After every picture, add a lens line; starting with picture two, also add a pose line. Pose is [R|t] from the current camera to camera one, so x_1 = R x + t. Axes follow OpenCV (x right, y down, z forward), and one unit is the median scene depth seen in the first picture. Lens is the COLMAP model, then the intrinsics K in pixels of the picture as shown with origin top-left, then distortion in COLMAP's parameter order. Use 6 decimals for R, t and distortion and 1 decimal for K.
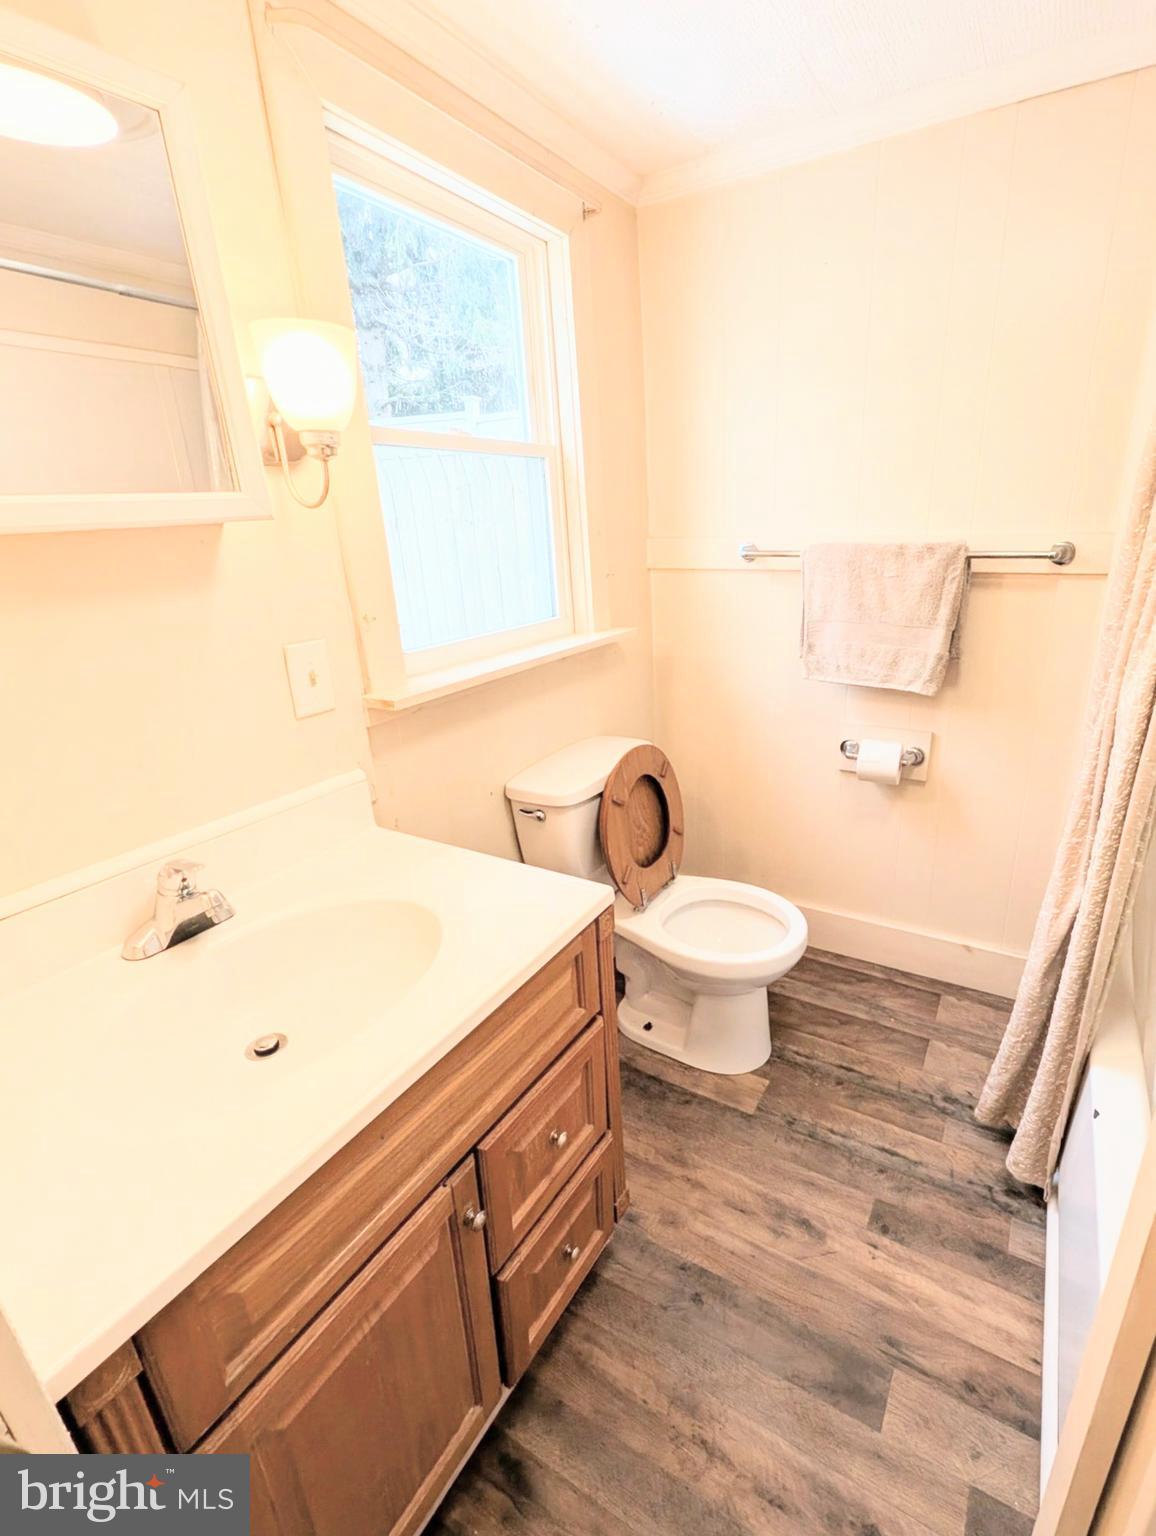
lens RADIAL K [[686.9, 0, 632.5], [0, 686.9, 765.1], [0, 0, 1]] dist [-0.000454, -0.000265]
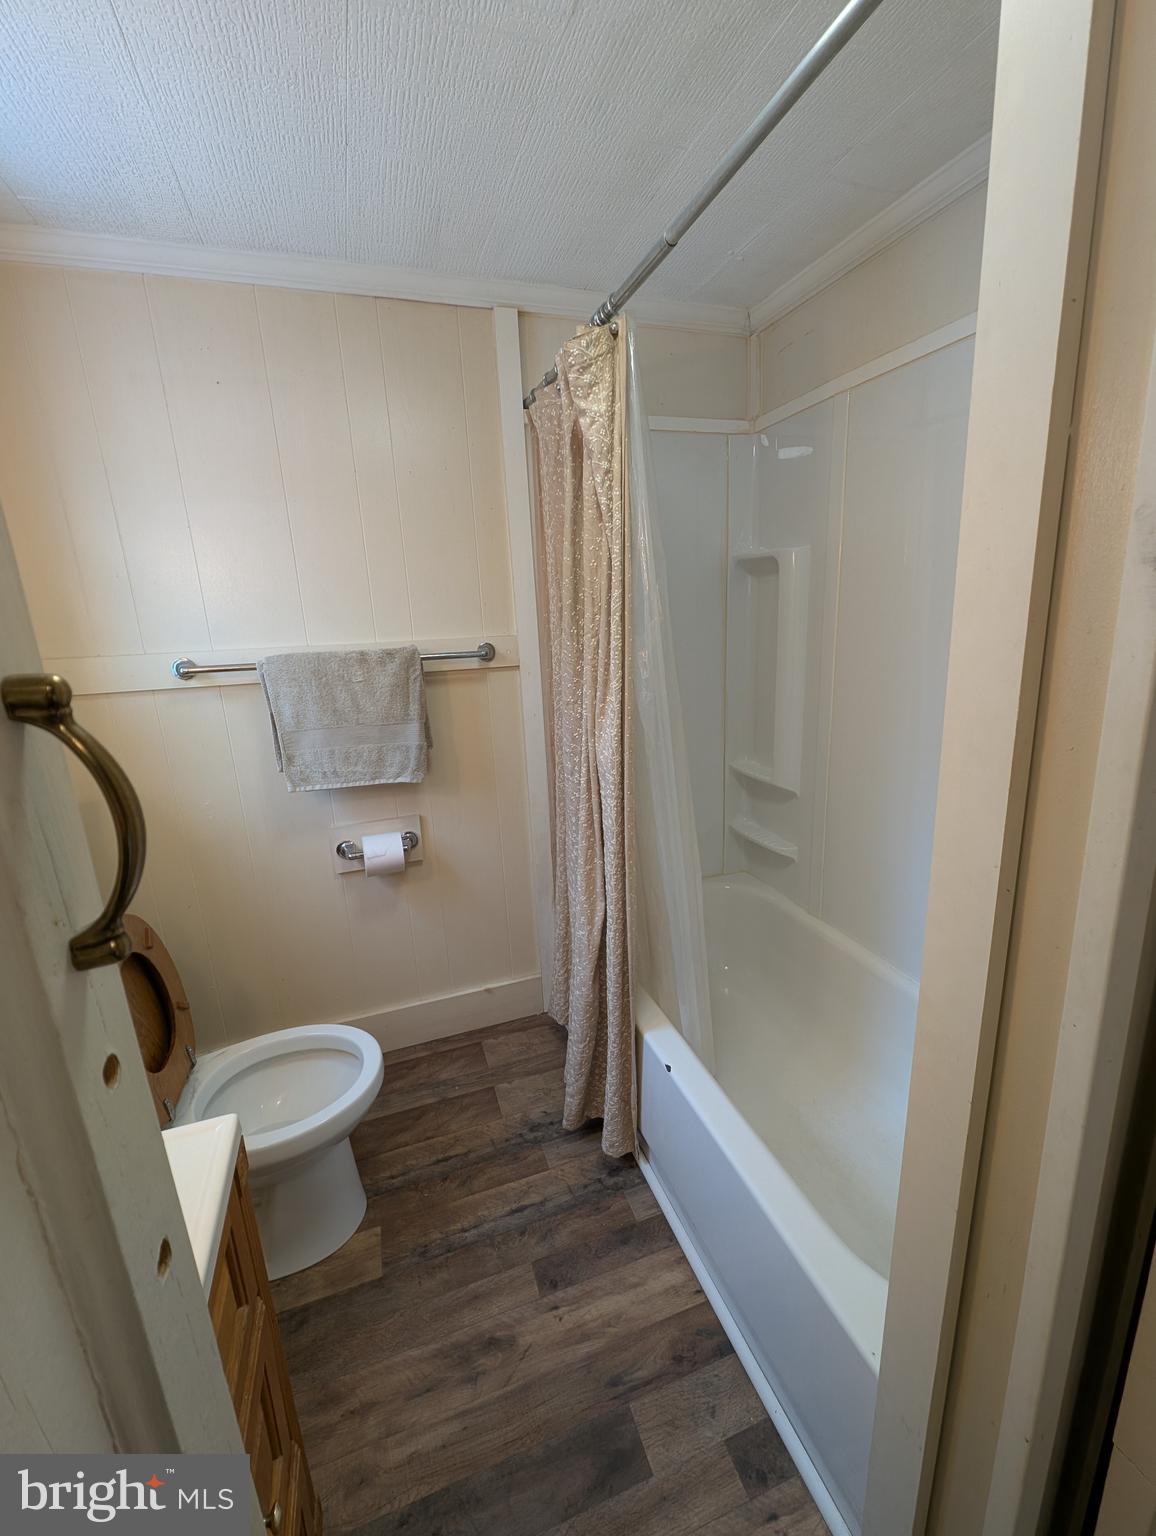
lens RADIAL K [[629.9, 0, 578.0], [0, 629.9, 768.0], [0, 0, 1]] dist [-0.000514, -0.000404]
pose [[0.665781, -0.179331, 0.724276, -0.131293], [0.274832, 0.961381, -0.014597, -0.041335], [-0.693688, 0.208773, 0.689355, 0.130572]]
